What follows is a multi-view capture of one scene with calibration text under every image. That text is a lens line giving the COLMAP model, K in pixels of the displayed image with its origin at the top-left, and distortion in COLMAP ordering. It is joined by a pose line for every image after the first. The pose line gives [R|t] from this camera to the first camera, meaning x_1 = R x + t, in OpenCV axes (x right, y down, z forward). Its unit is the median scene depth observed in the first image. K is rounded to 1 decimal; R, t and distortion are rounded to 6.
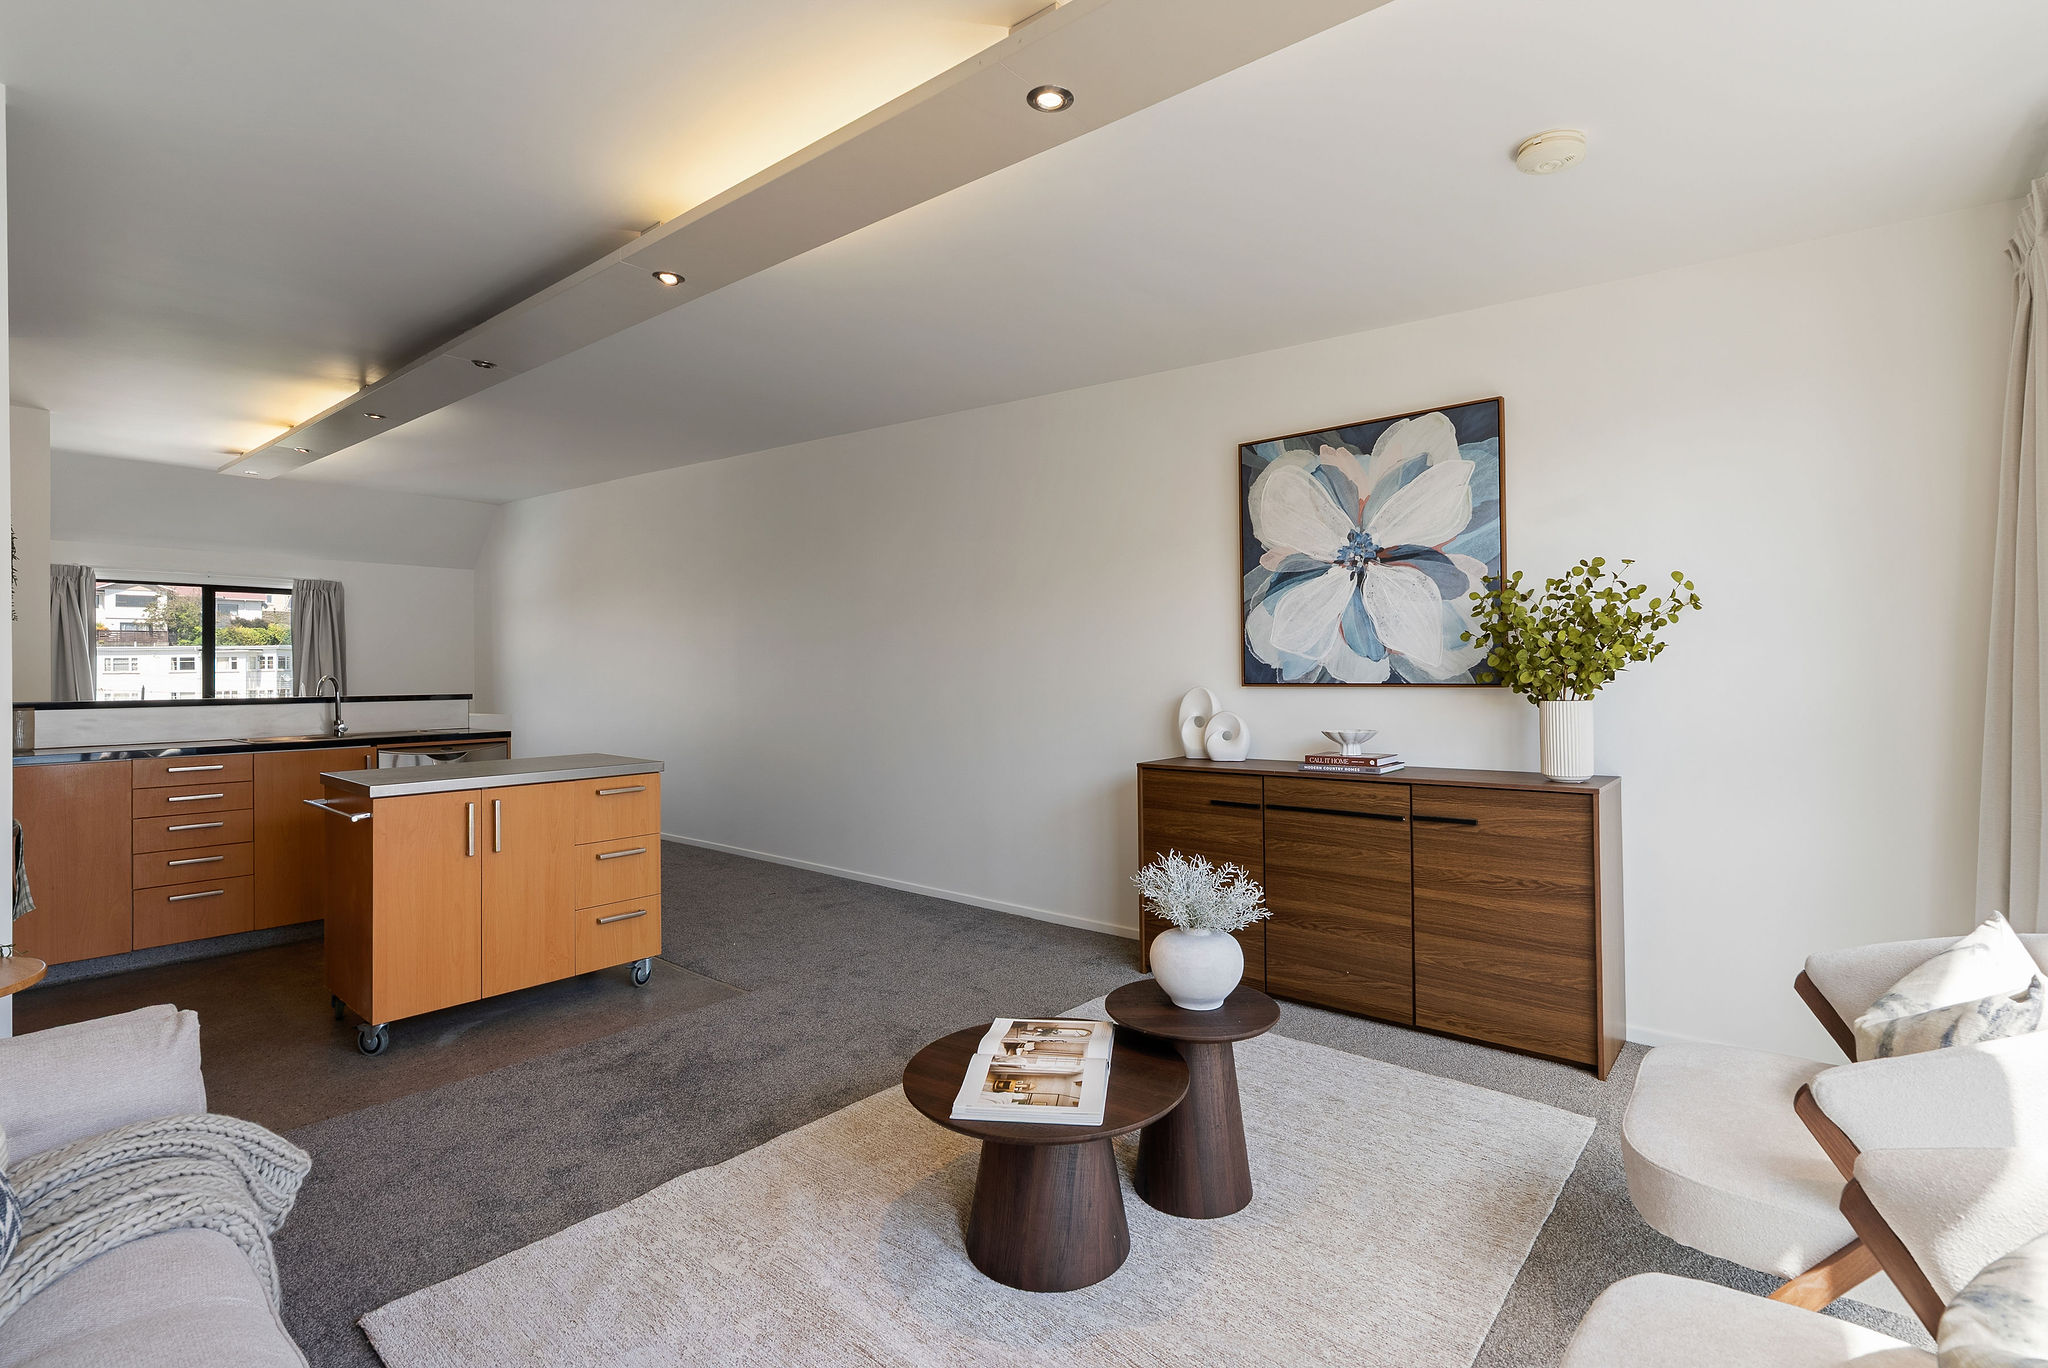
lens RADIAL K [[927.8, 0, 1025.8], [0, 927.8, 672.7], [0, 0, 1]] dist [-0.002413, 0.000330]
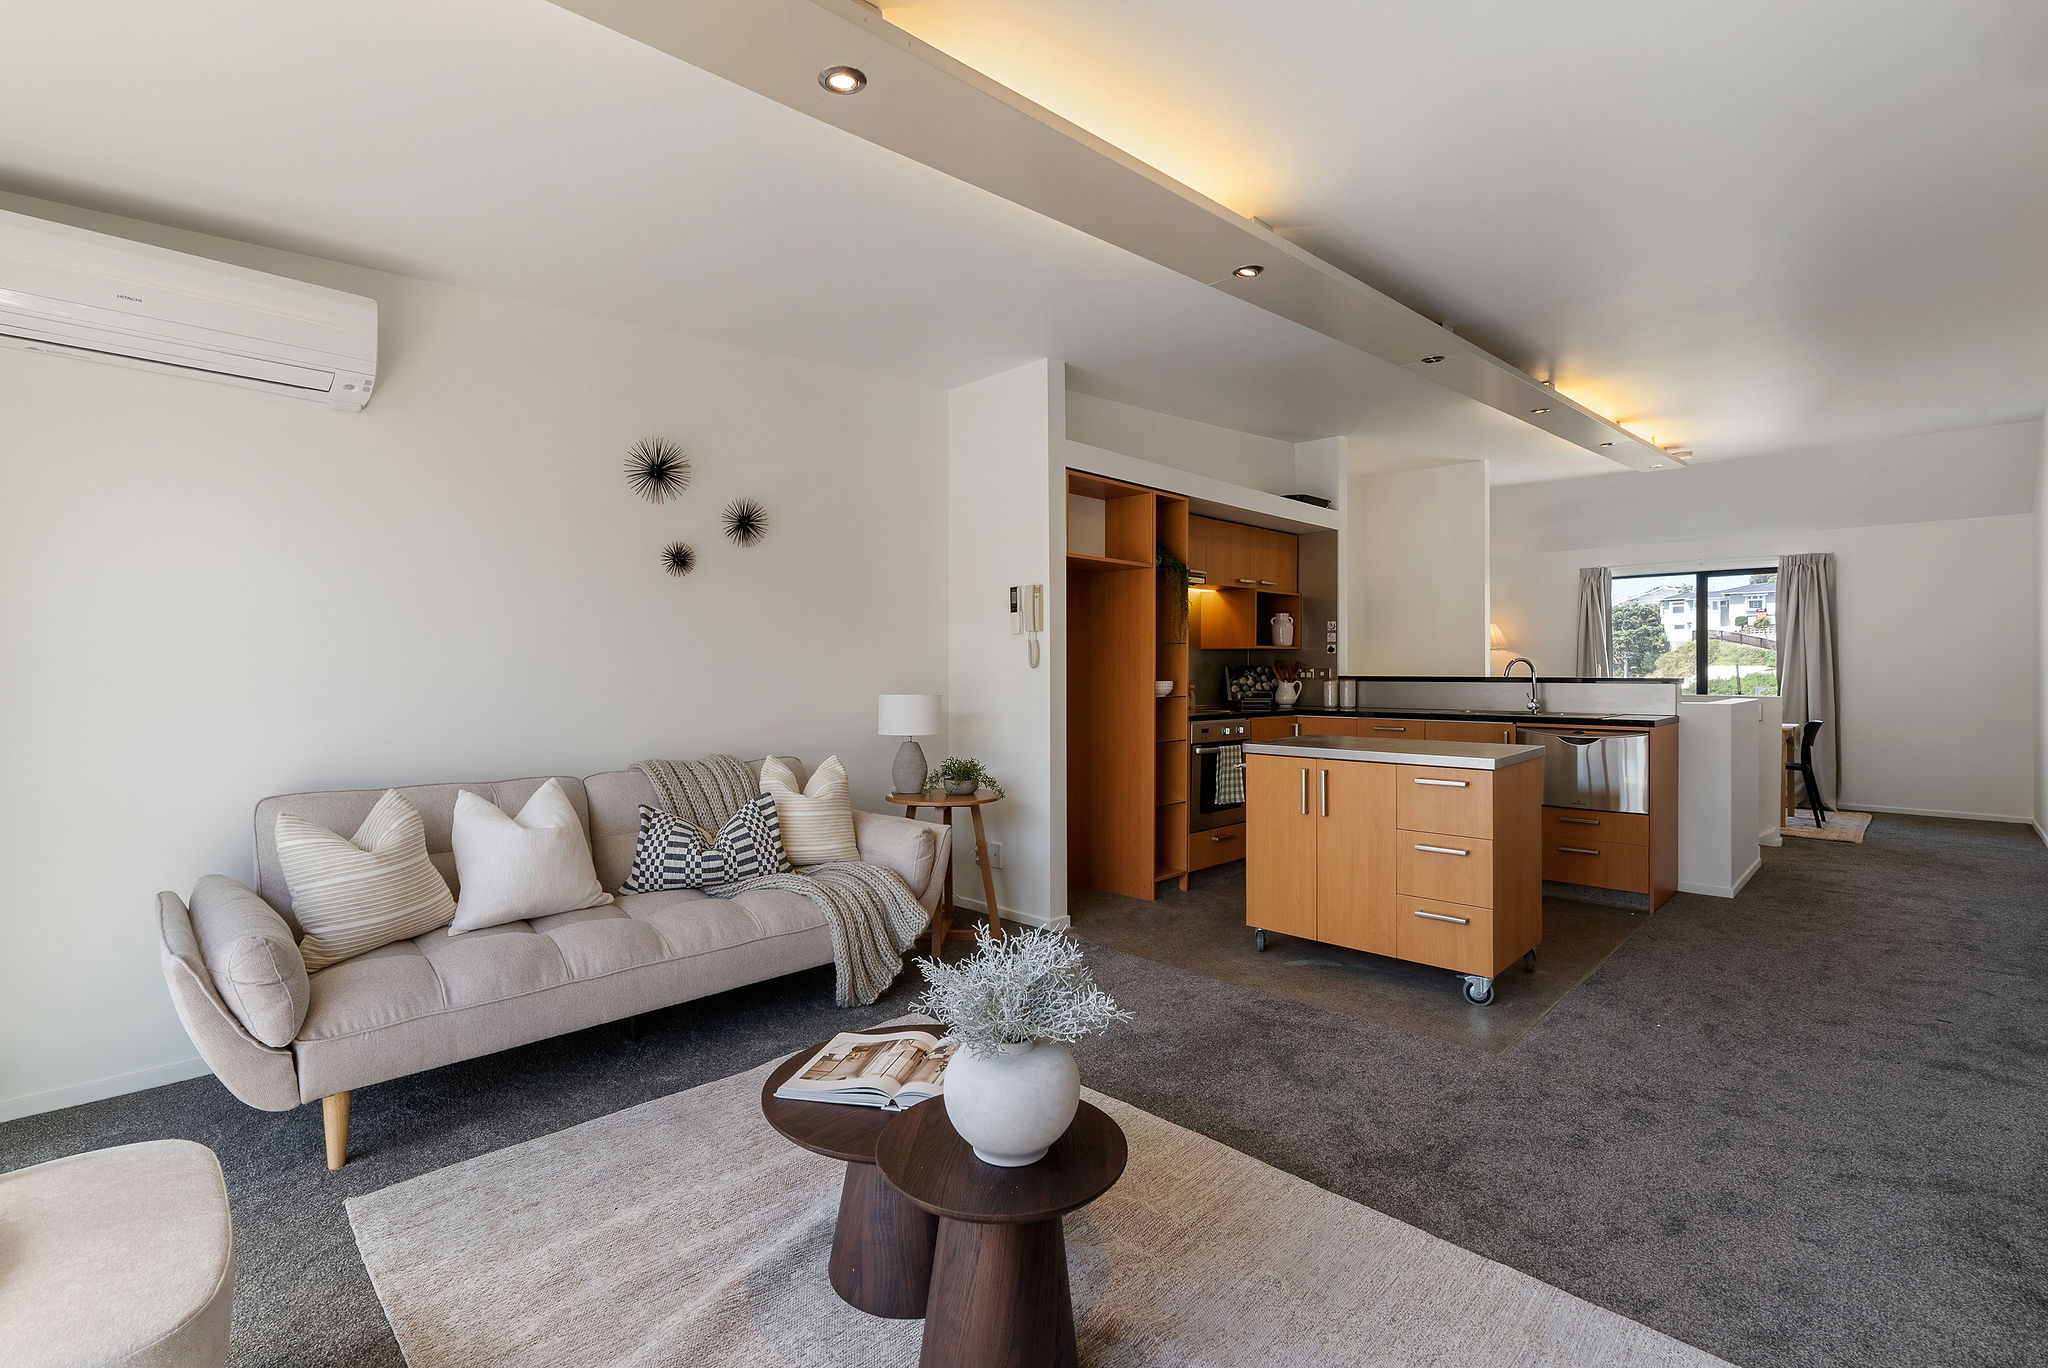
lens RADIAL K [[927.8, 0, 1025.8], [0, 927.8, 672.7], [0, 0, 1]] dist [-0.002413, 0.000330]
pose [[-0.076215, 0.012657, -0.997011, 0.557872], [0.009385, 0.999884, 0.011976, 0.002705], [0.997047, -0.008444, -0.076325, 0.701059]]
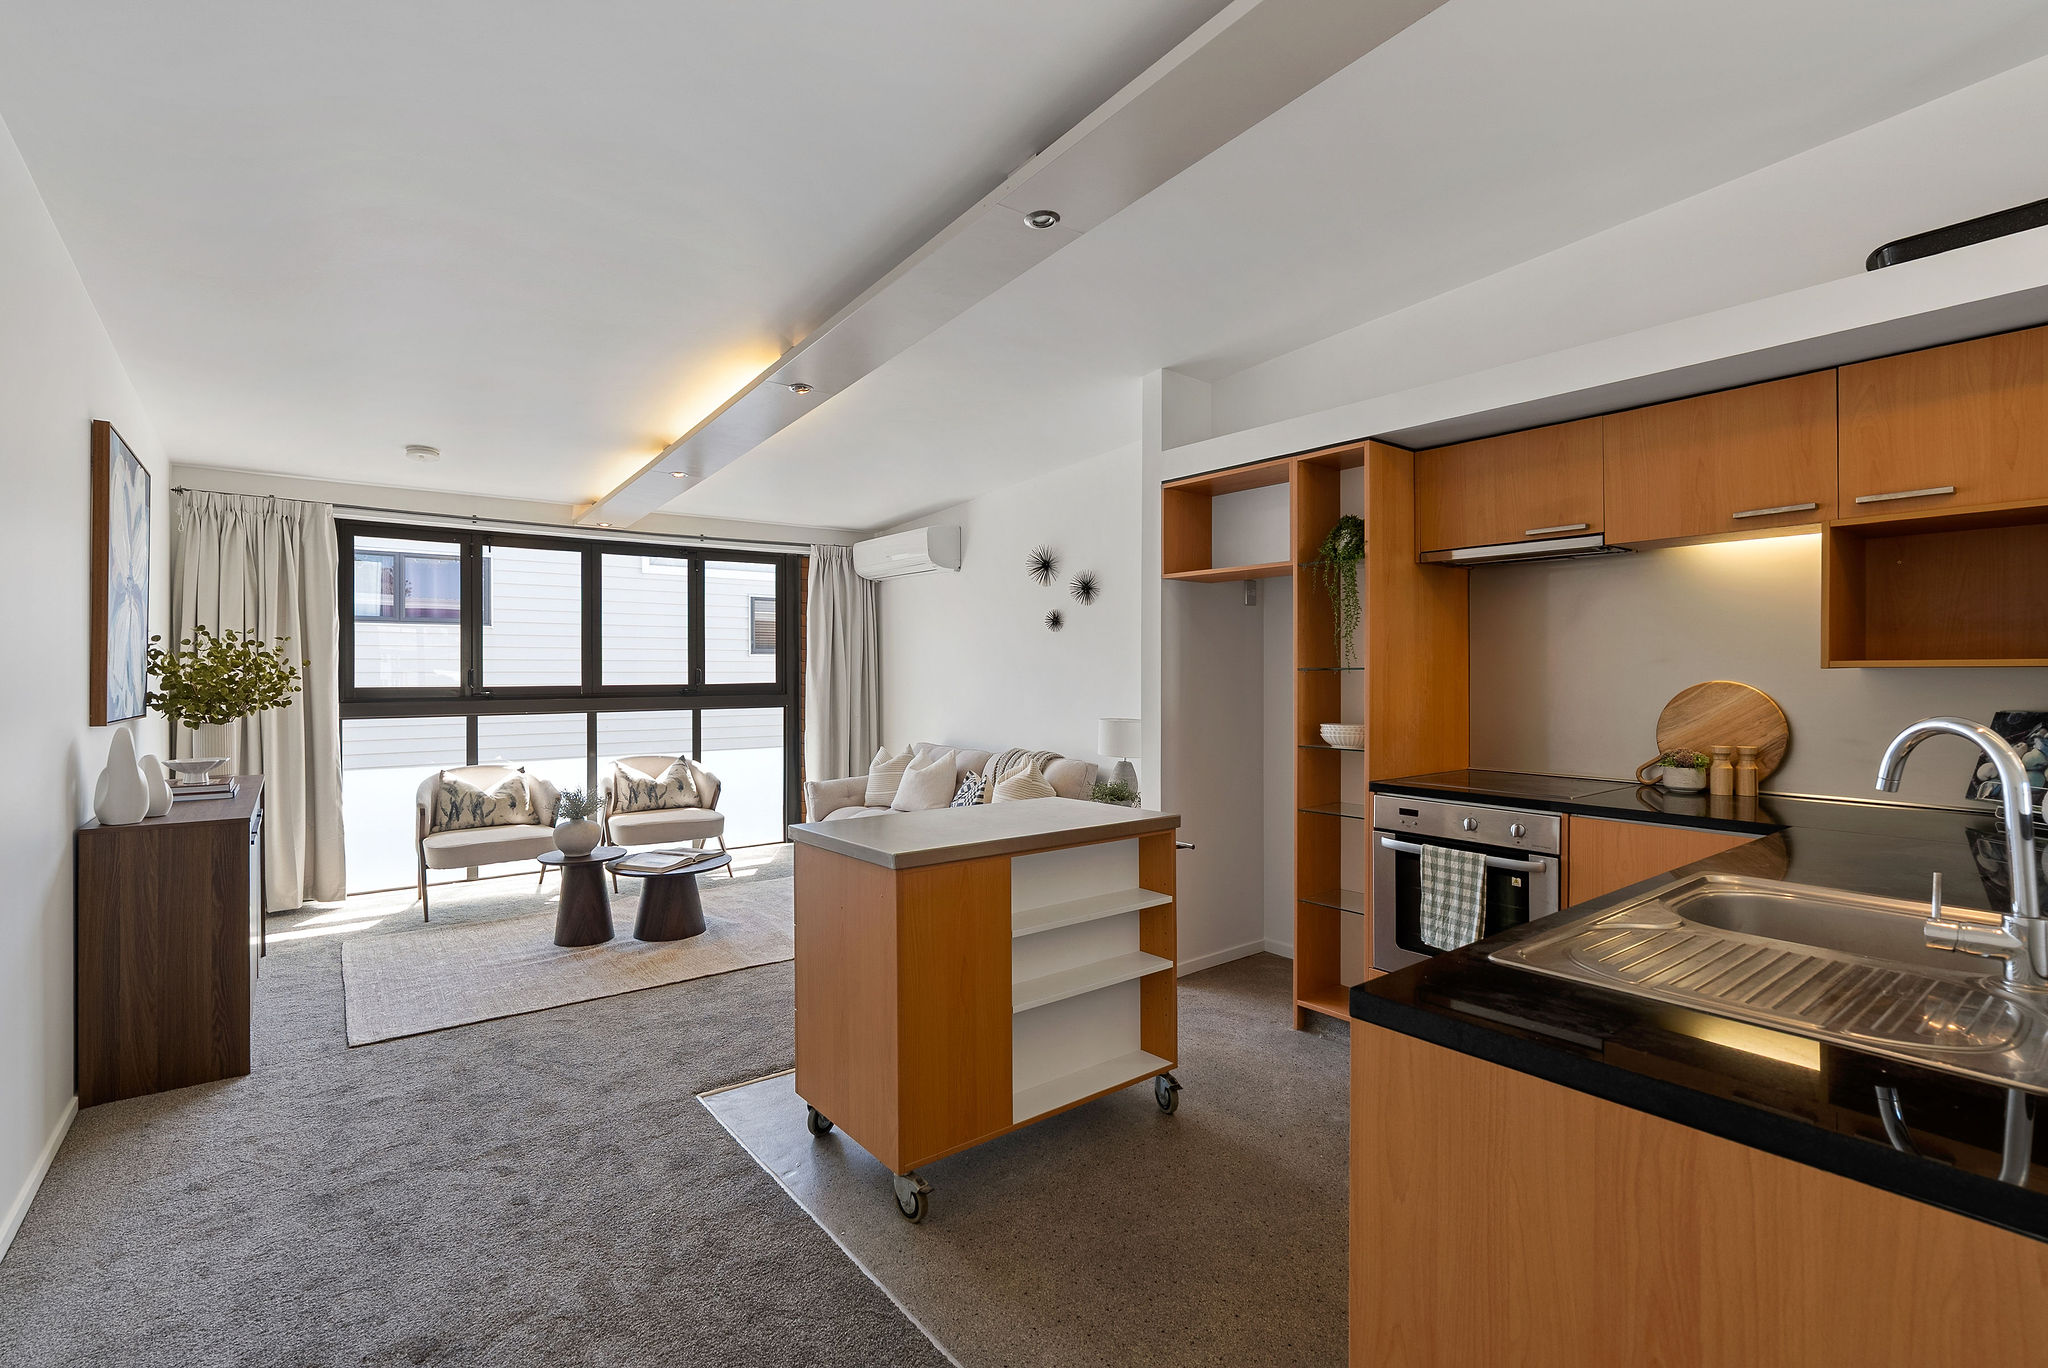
lens RADIAL K [[927.8, 0, 1025.8], [0, 927.8, 672.7], [0, 0, 1]] dist [-0.002413, 0.000330]
pose [[-0.978515, 0.013041, 0.205761, -0.806046], [0.011277, 0.999889, -0.009743, -0.013739], [-0.205865, -0.007214, -0.978554, 1.848523]]
